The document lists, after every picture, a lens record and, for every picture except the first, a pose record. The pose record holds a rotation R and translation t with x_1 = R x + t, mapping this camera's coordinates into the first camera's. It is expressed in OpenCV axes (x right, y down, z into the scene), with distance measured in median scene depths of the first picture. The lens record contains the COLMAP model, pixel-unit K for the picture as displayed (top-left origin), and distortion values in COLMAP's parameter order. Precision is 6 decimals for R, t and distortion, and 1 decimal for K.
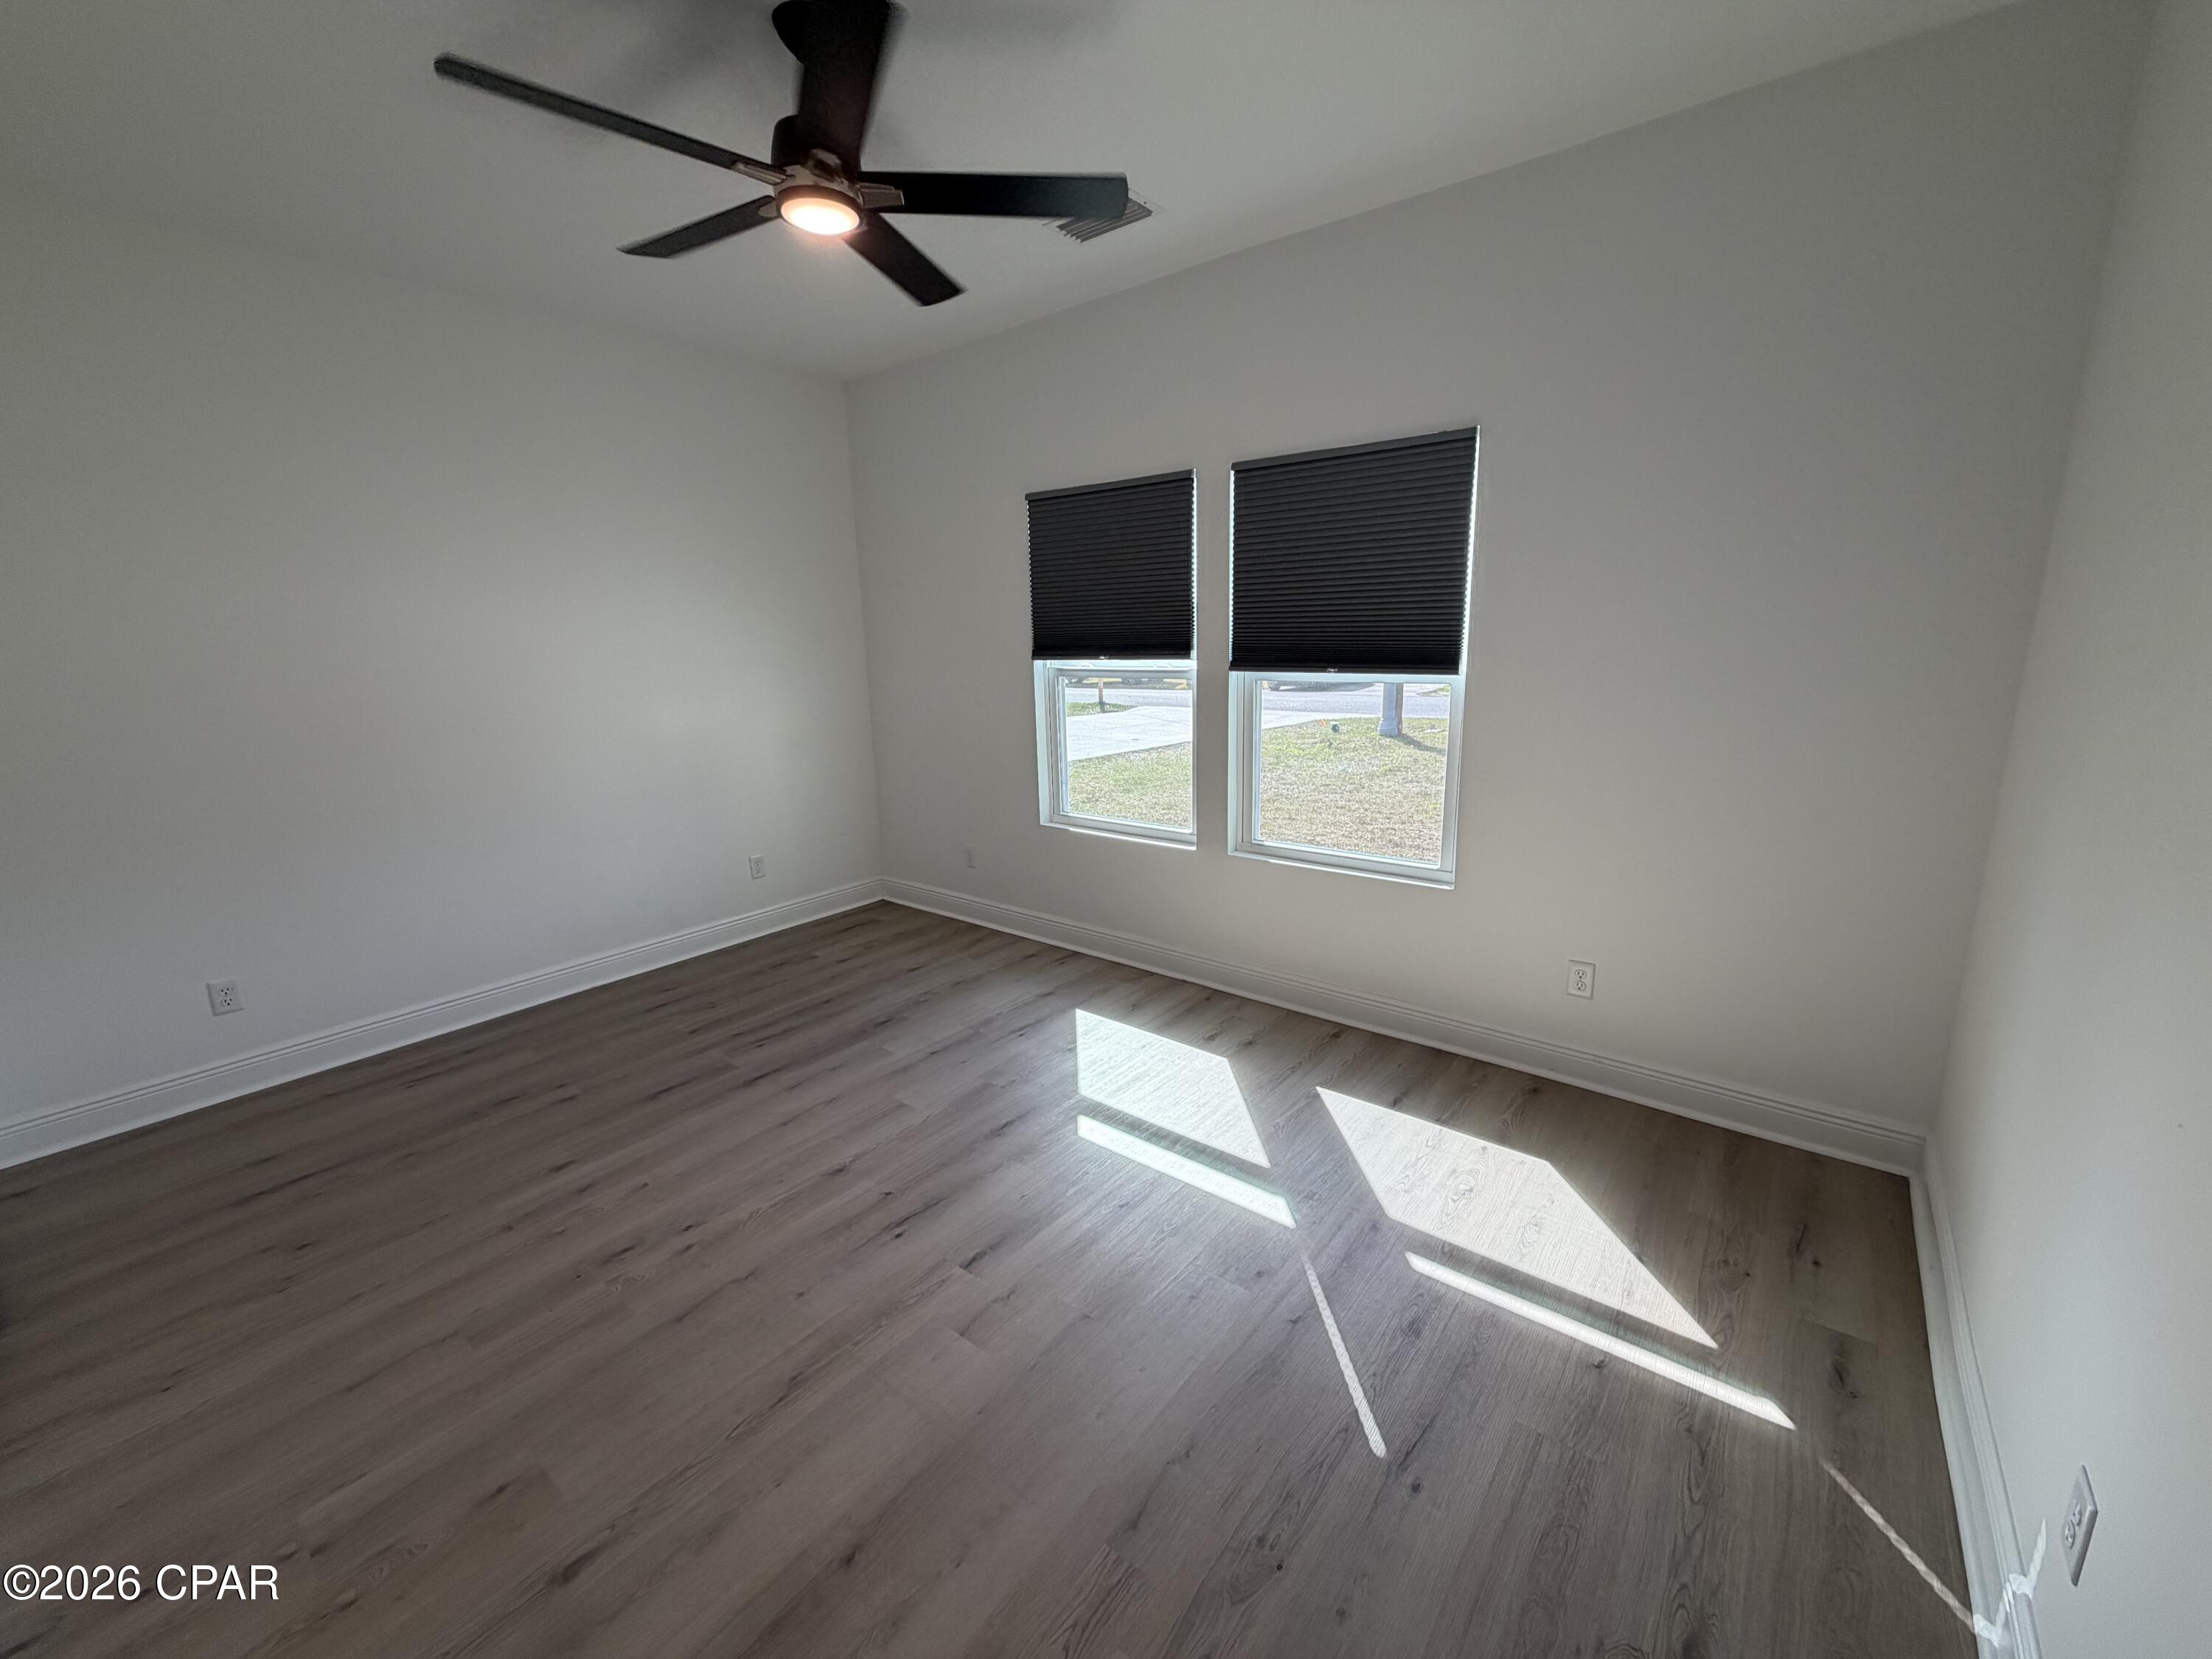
lens RADIAL K [[884.0, 0, 1100.3], [0, 884.0, 827.7], [0, 0, 1]] dist [-0.000422, 0.000064]
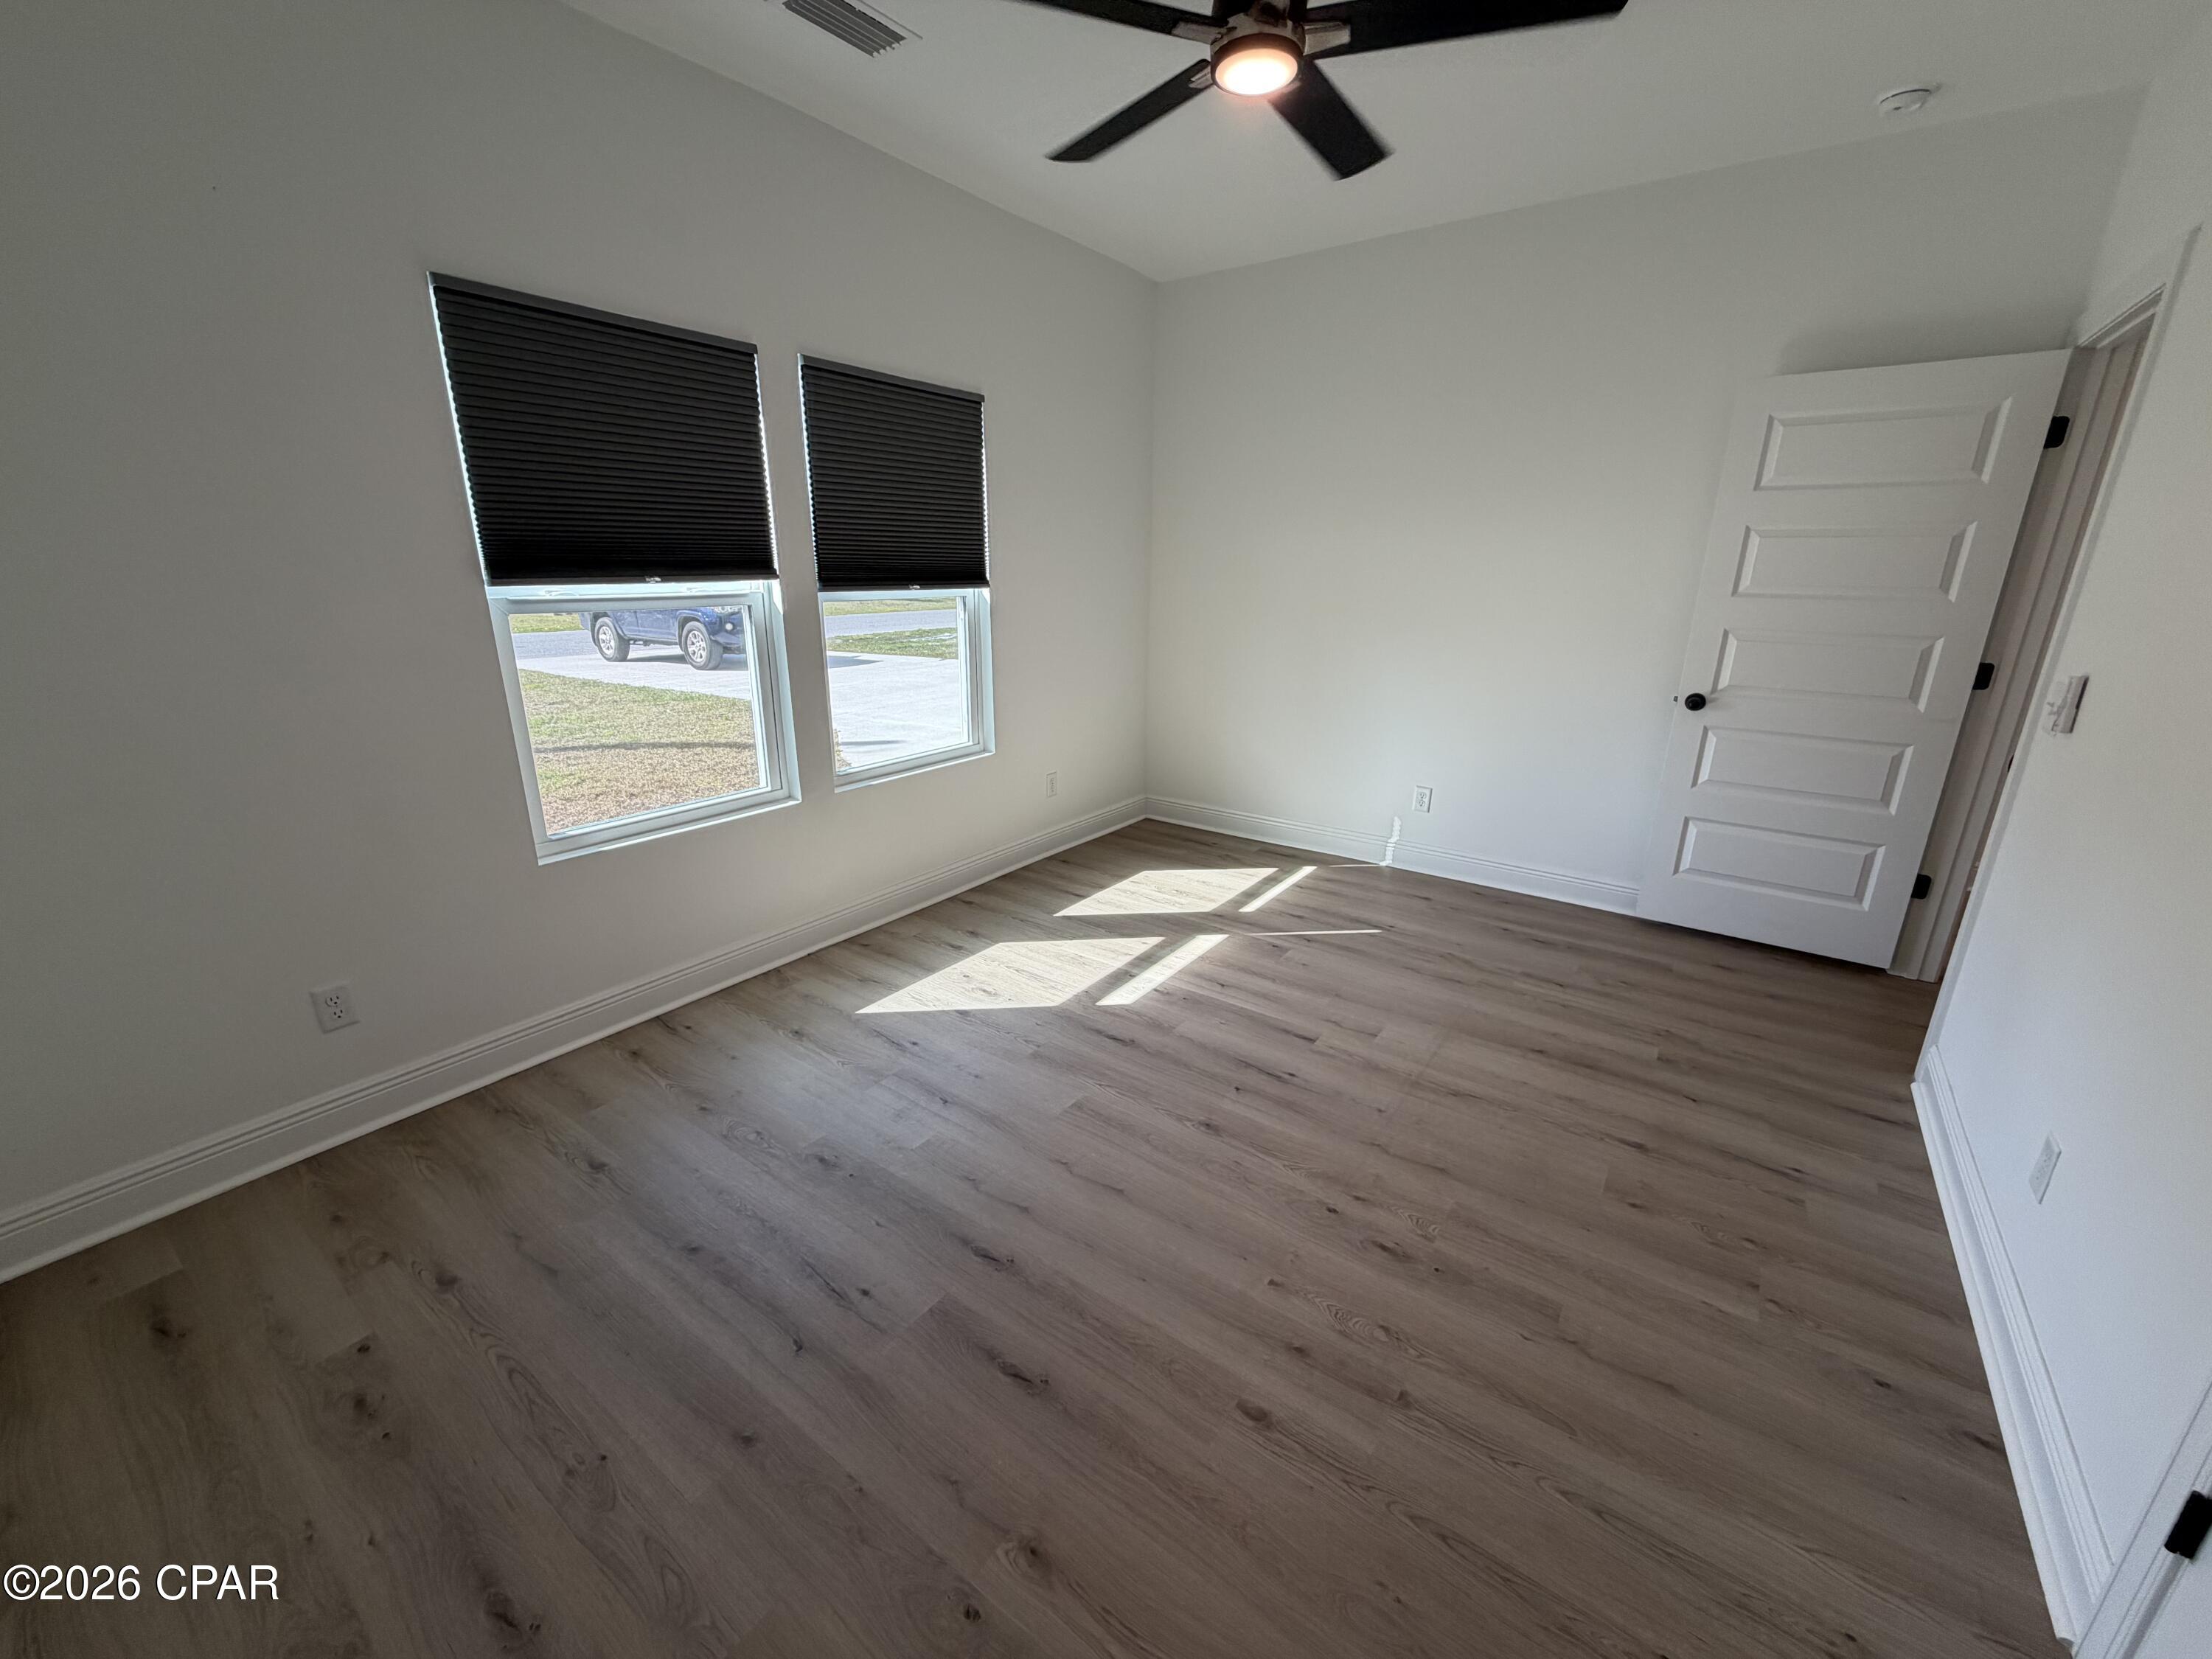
lens RADIAL K [[884.0, 0, 1100.3], [0, 884.0, 827.7], [0, 0, 1]] dist [-0.000422, 0.000064]
pose [[-0.048832, -0.269939, 0.961638, -0.916461], [0.212071, 0.938033, 0.274082, -0.155619], [-0.976033, 0.217320, 0.011440, 0.858598]]
